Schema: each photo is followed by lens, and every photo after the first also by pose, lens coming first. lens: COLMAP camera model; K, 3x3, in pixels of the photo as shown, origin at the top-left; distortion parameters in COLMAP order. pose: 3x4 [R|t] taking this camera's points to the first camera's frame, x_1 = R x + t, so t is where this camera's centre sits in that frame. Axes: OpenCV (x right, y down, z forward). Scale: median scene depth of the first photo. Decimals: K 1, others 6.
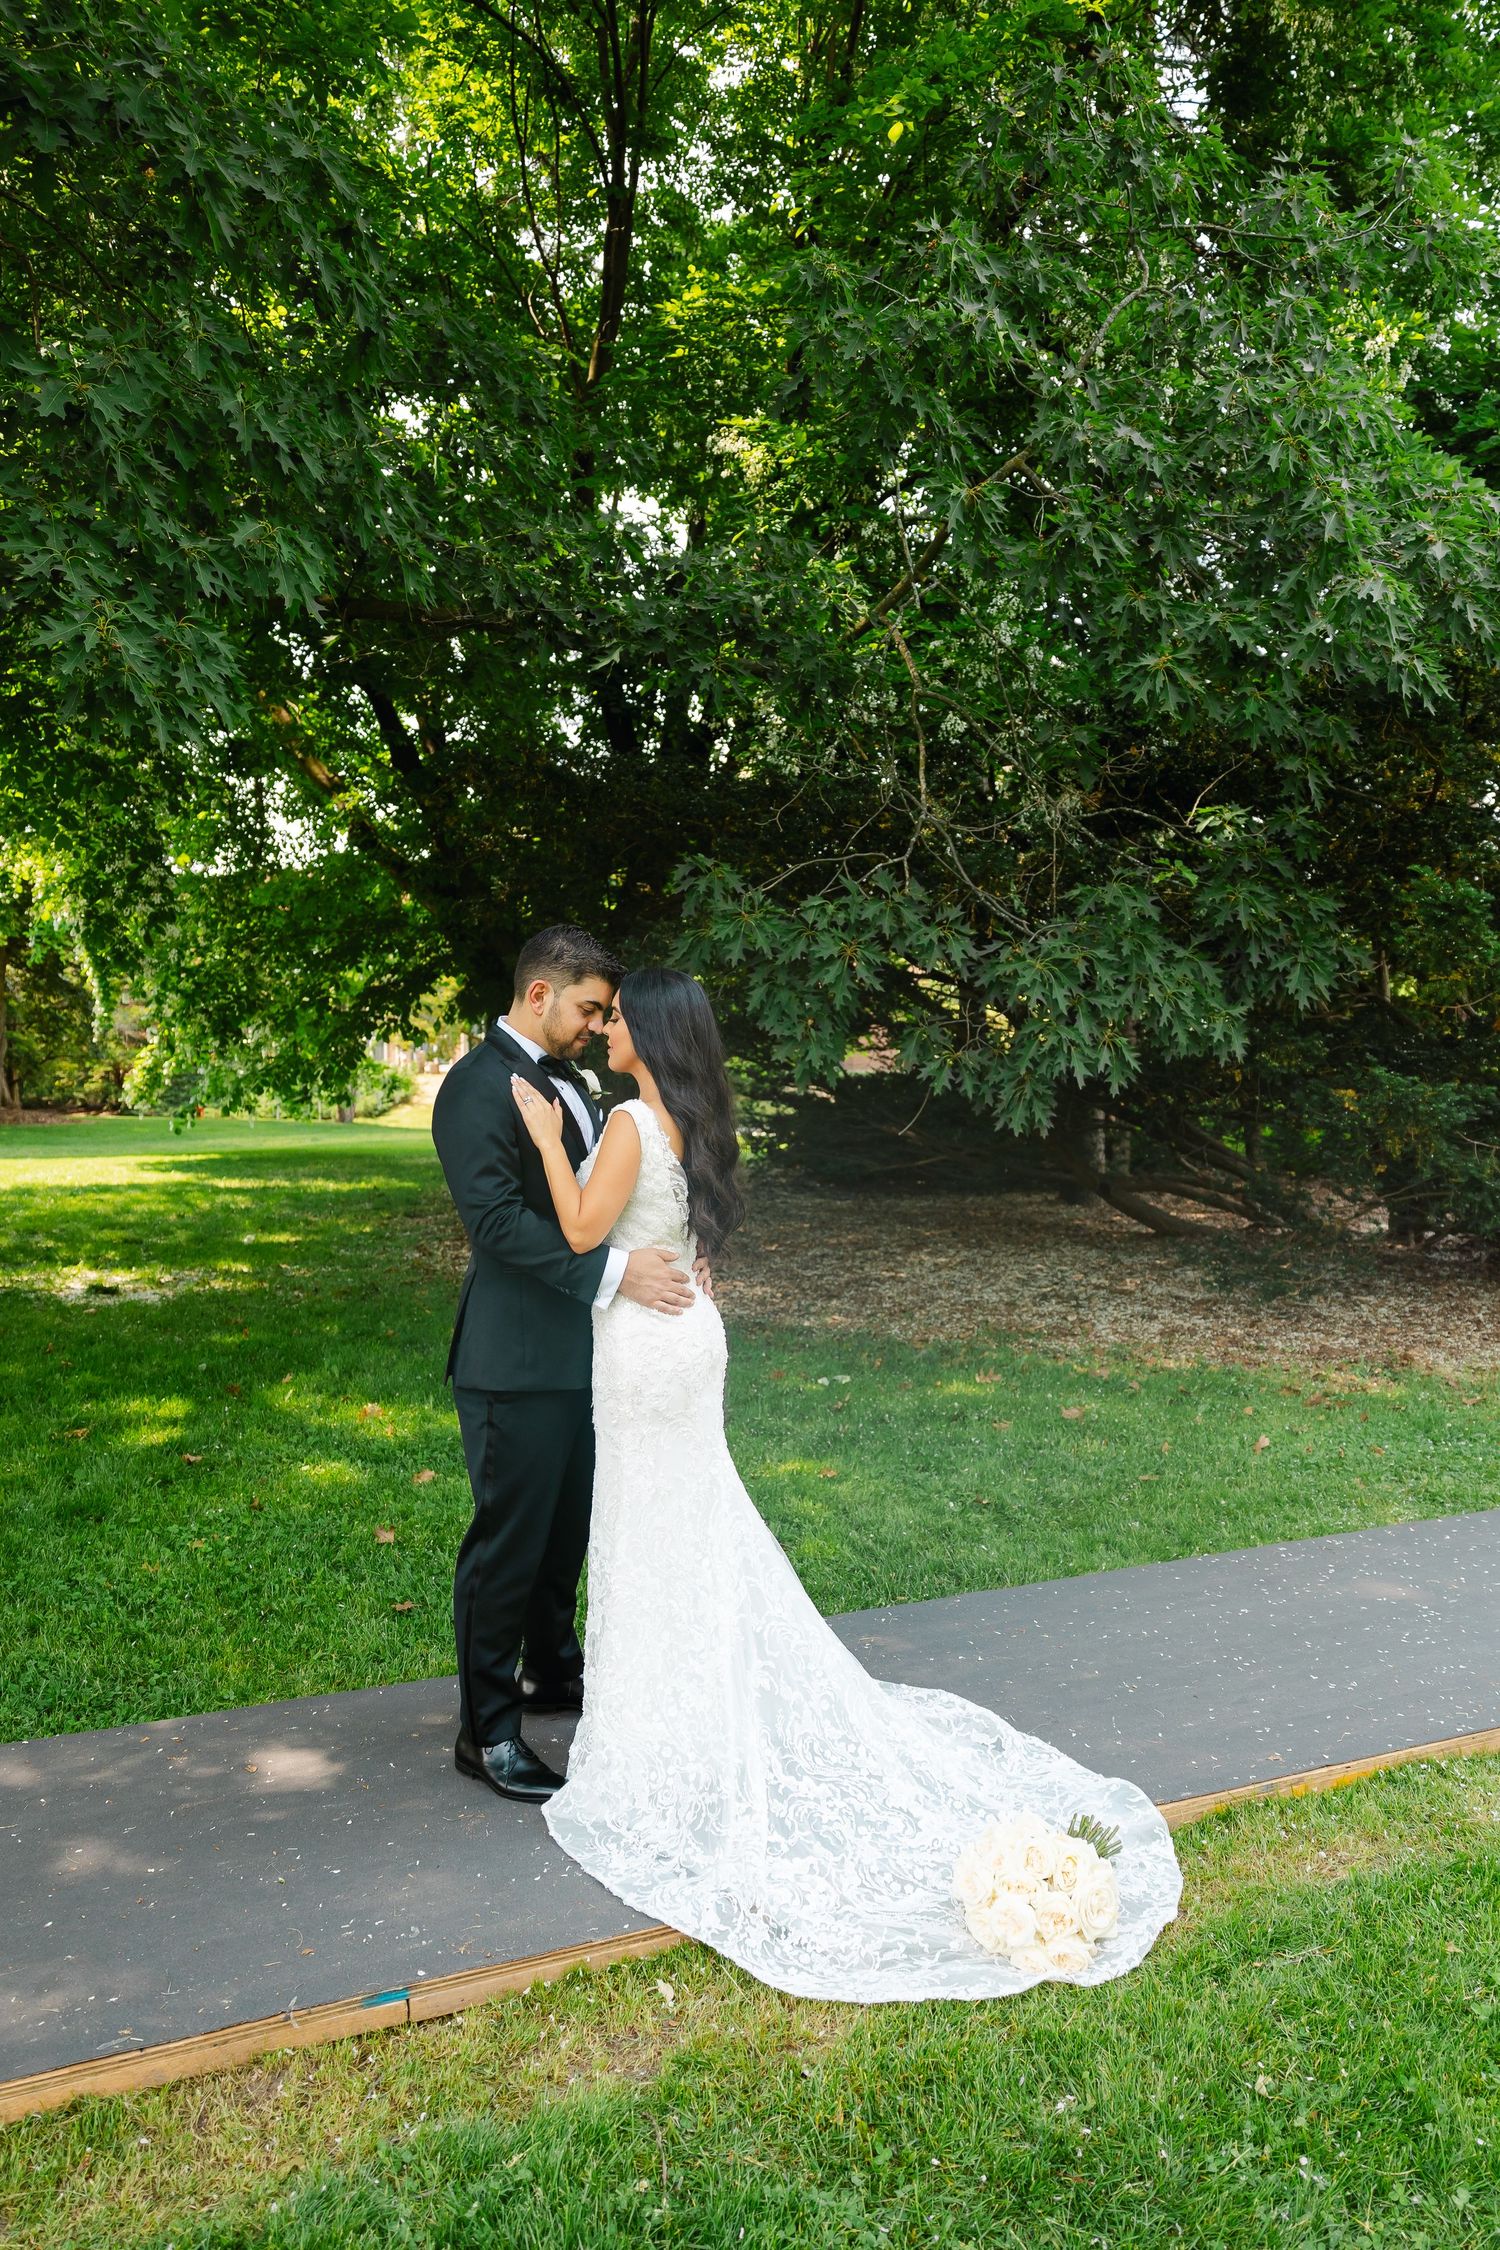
lens RADIAL K [[1575.7, 0, 759.3], [0, 1575.7, 1142.5], [0, 0, 1]] dist [0.005557, 0.003047]
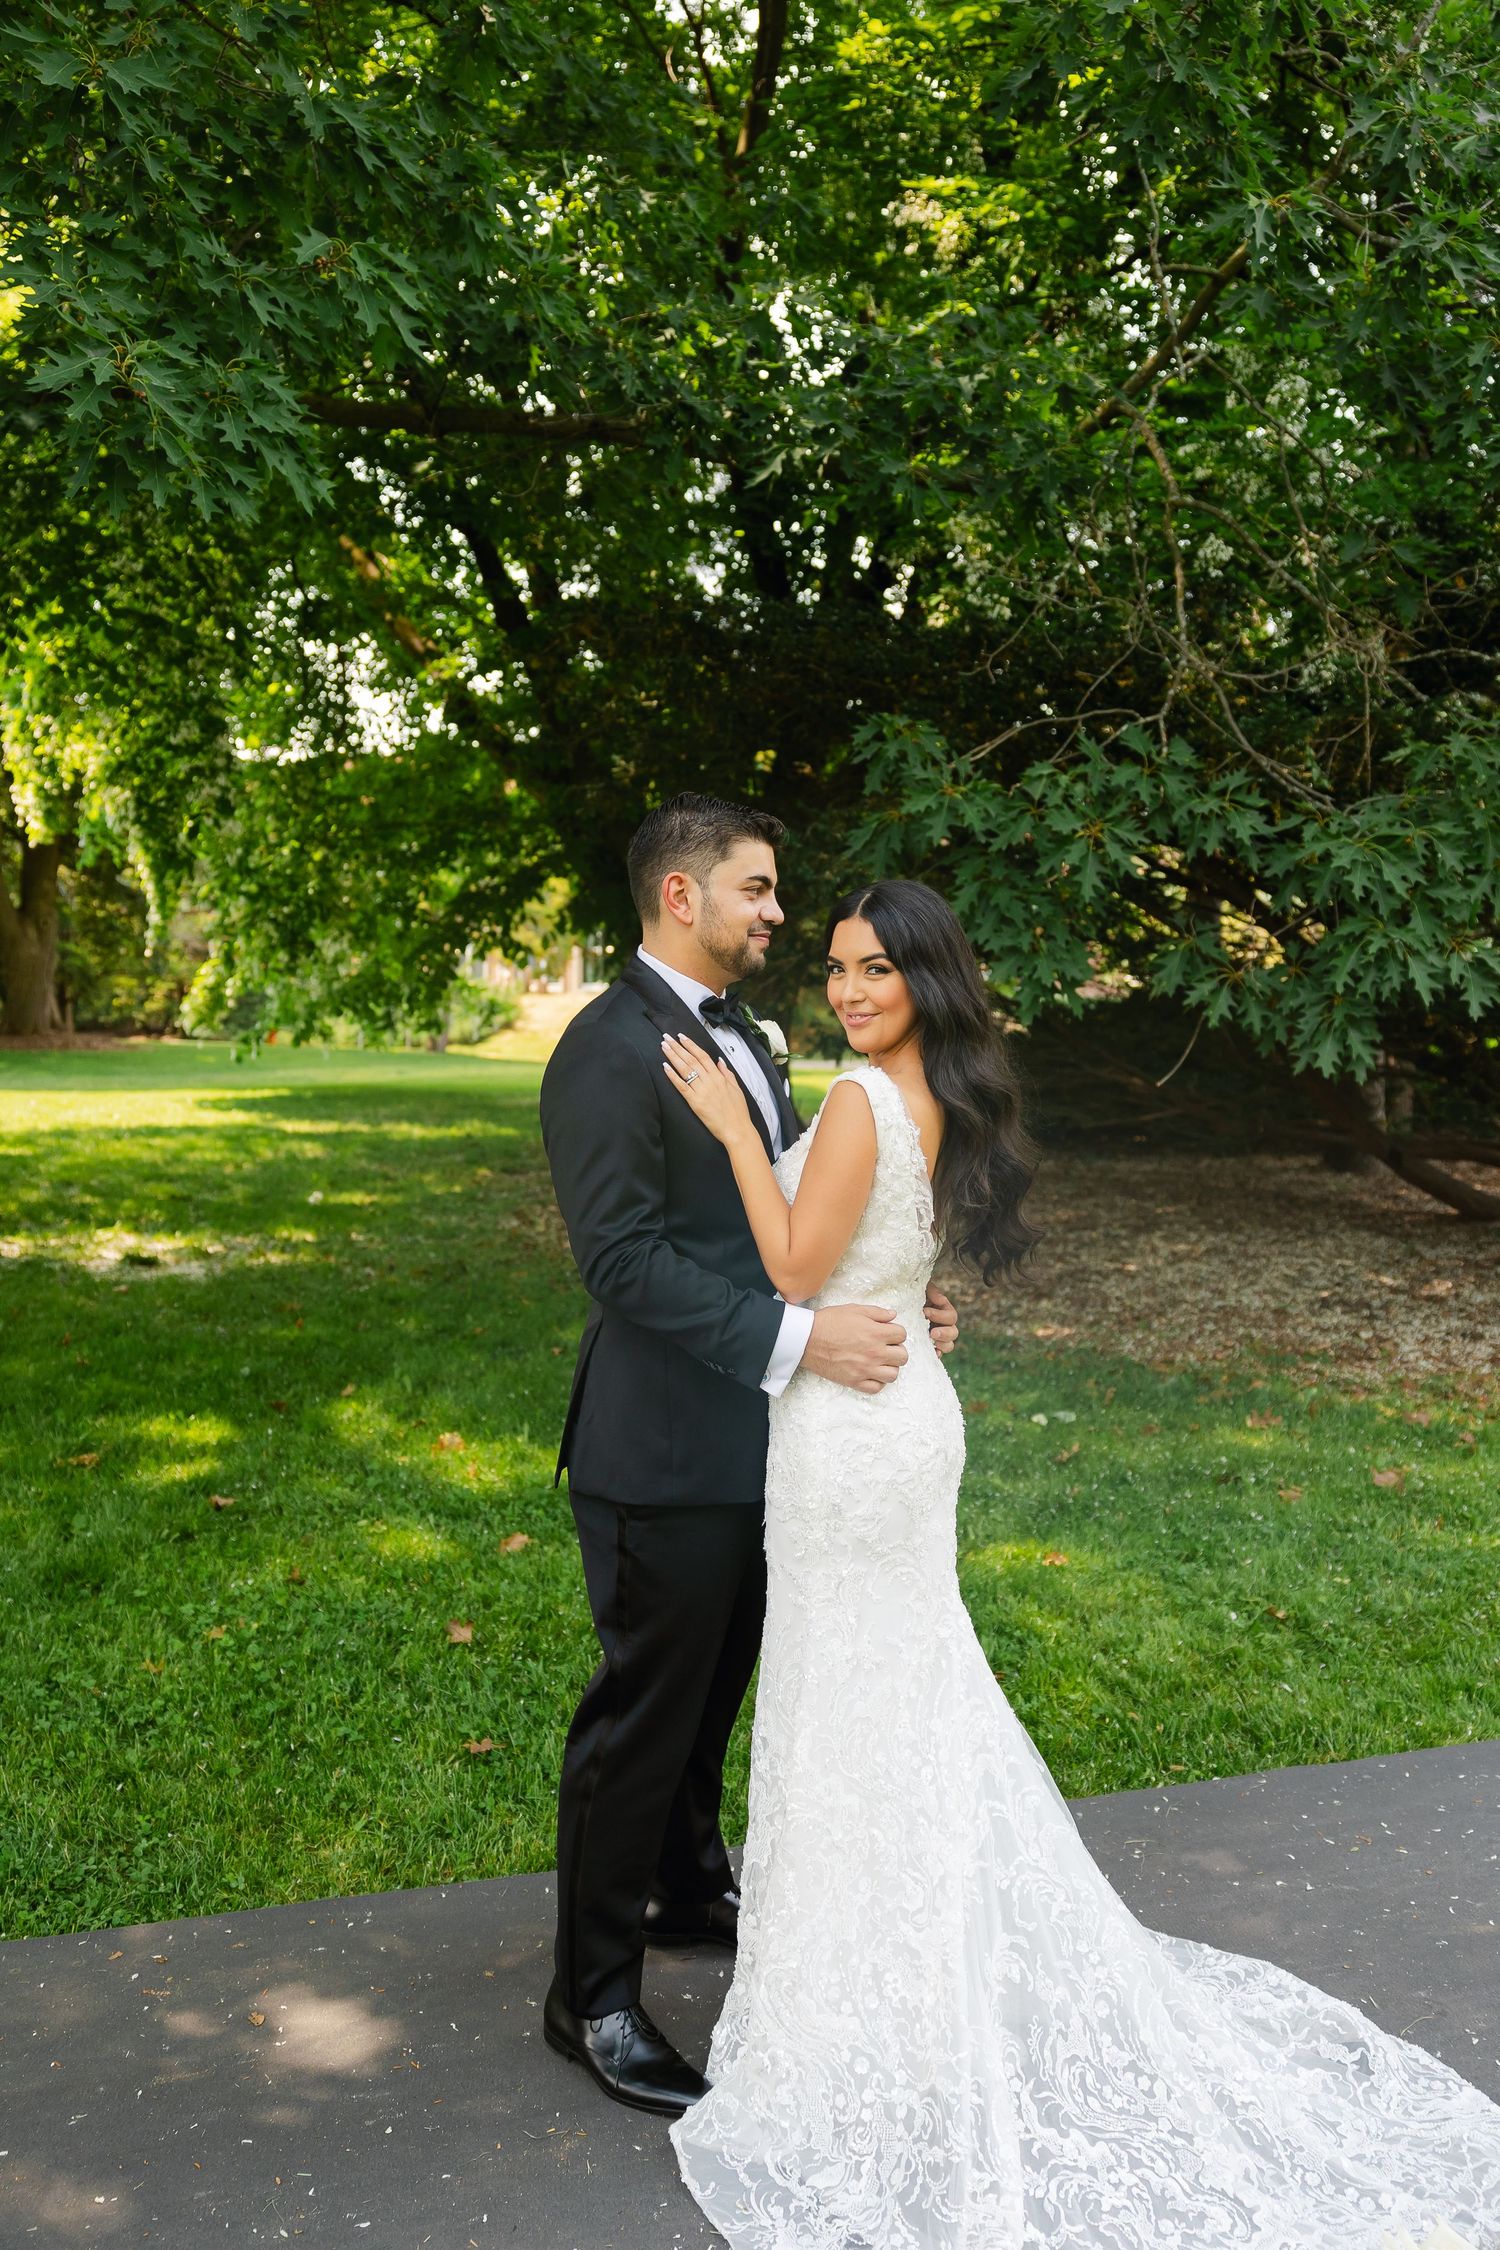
lens RADIAL K [[1856.8, 0, 701.4], [0, 1856.8, 1052.2], [0, 0, 1]] dist [-0.022126, 0.025343]
pose [[0.993022, 0.011828, -0.117338, -0.017882], [-0.013256, 0.999847, -0.011403, -0.011182], [0.117185, 0.012879, 0.993027, 0.101881]]
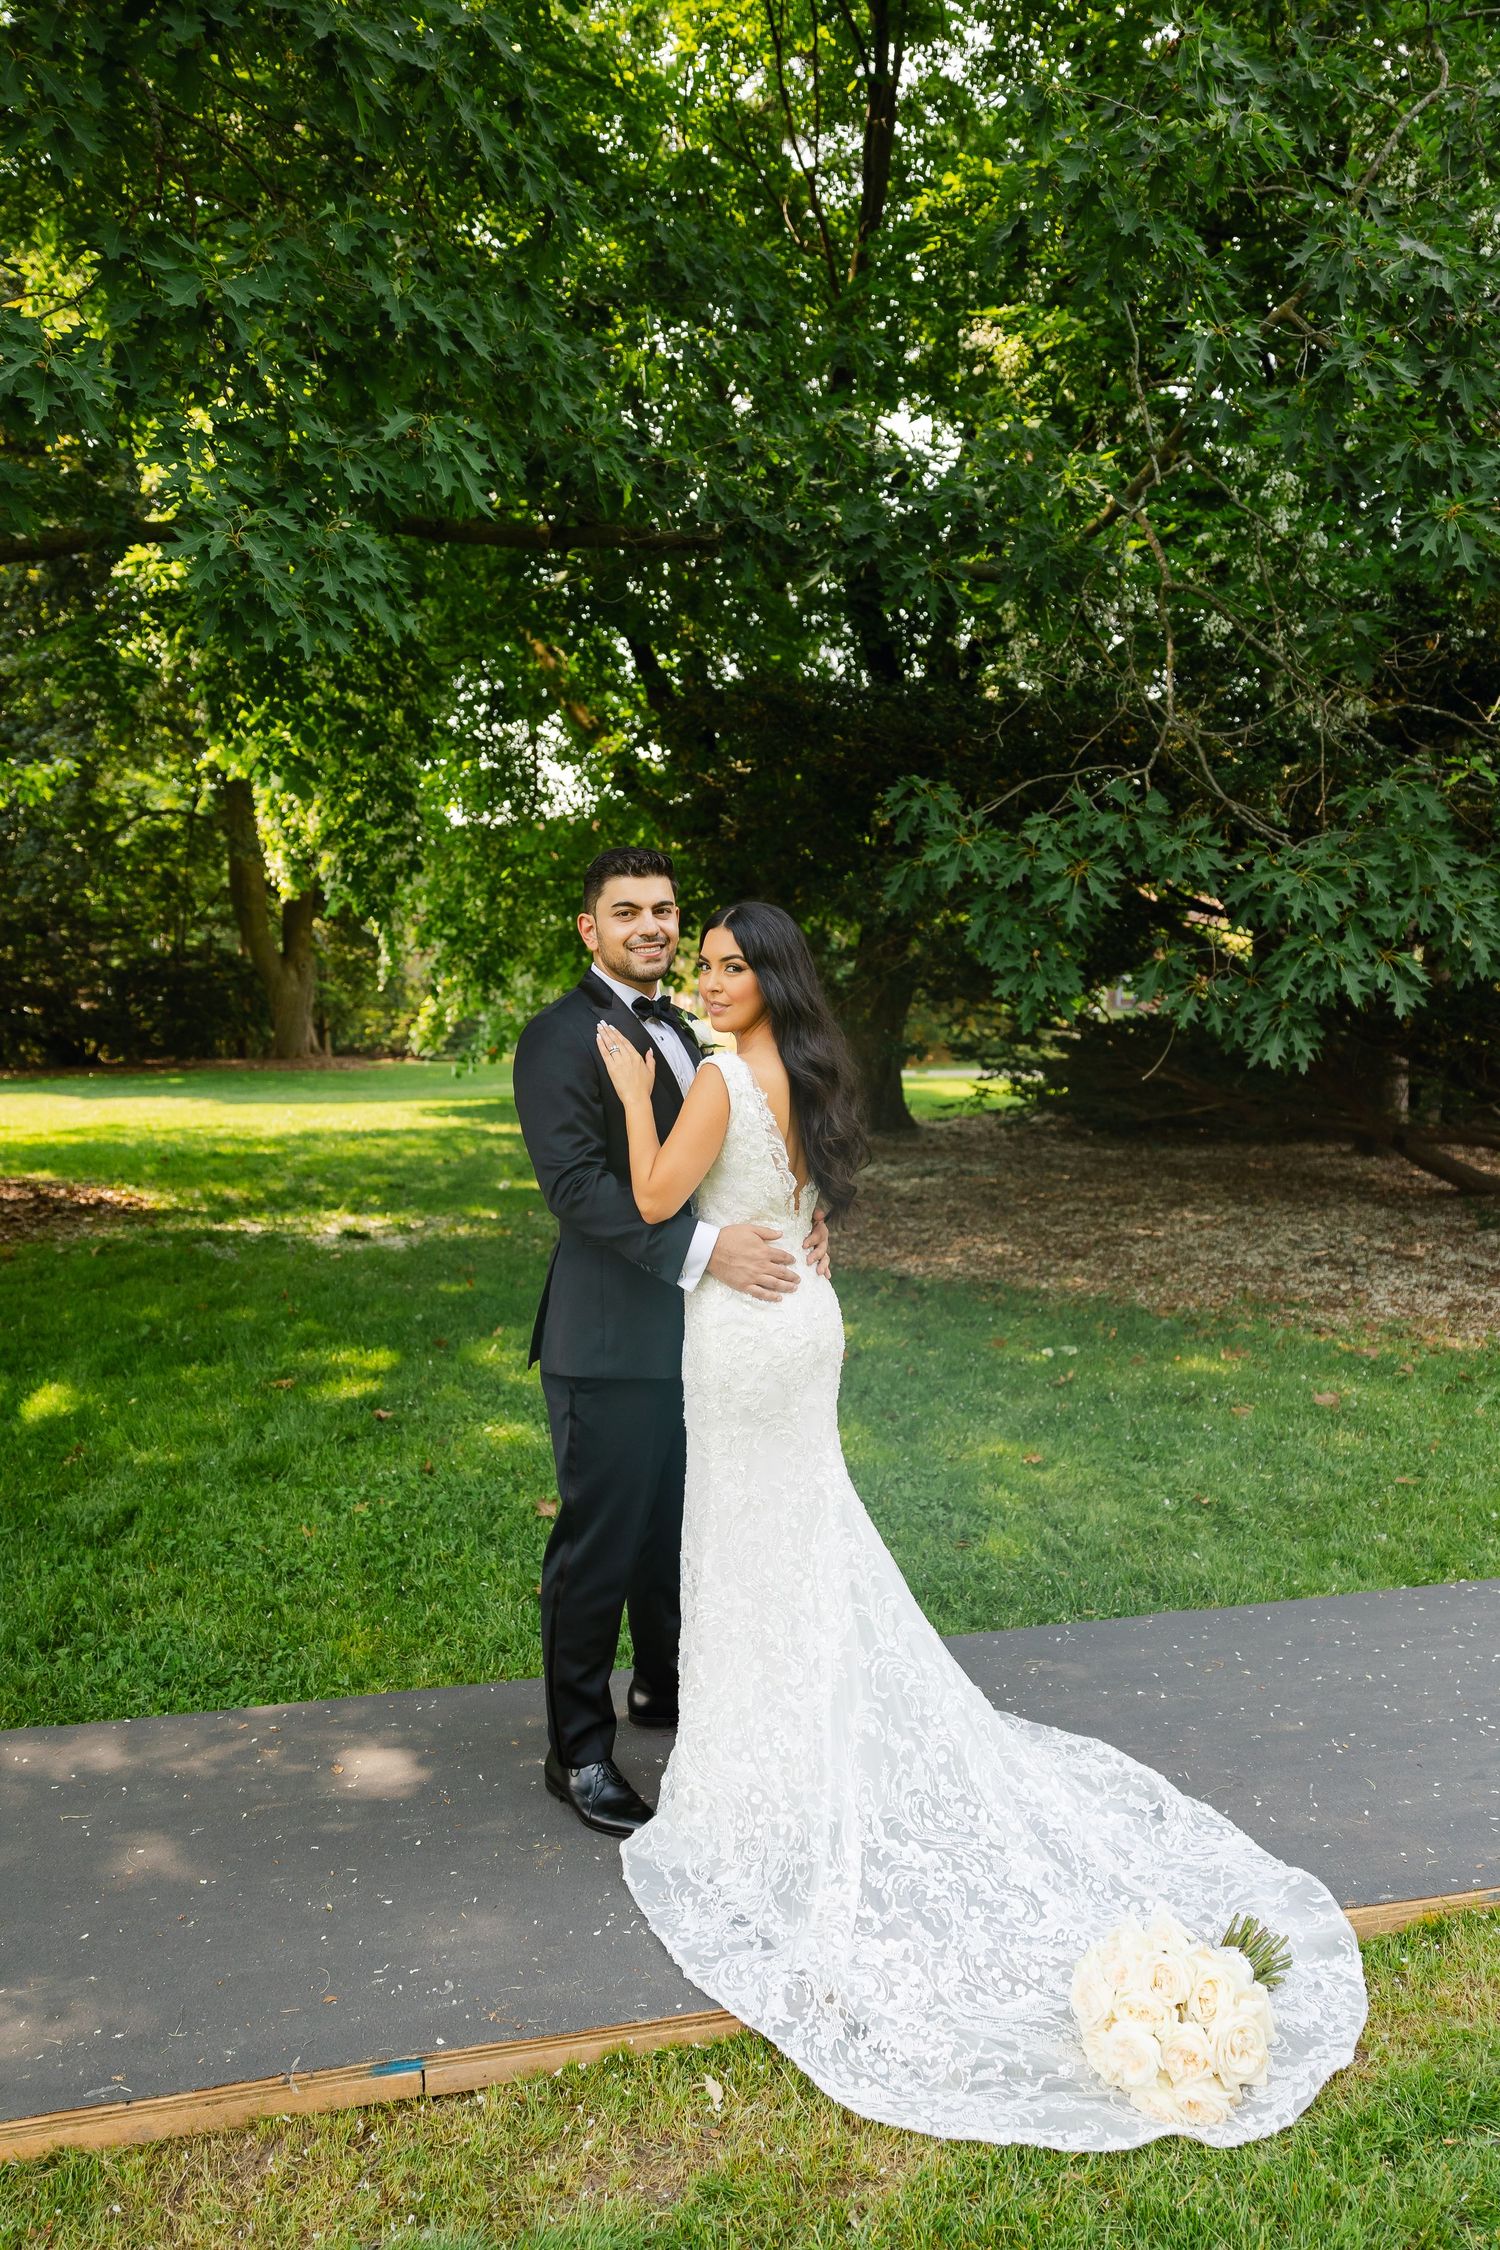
lens RADIAL K [[1575.7, 0, 759.3], [0, 1575.7, 1142.5], [0, 0, 1]] dist [0.005557, 0.003047]
pose [[0.981805, 0.006366, -0.189784, 0.049253], [0.000612, 0.999327, 0.036689, -0.005182], [0.189890, -0.036138, 0.981140, 0.068173]]
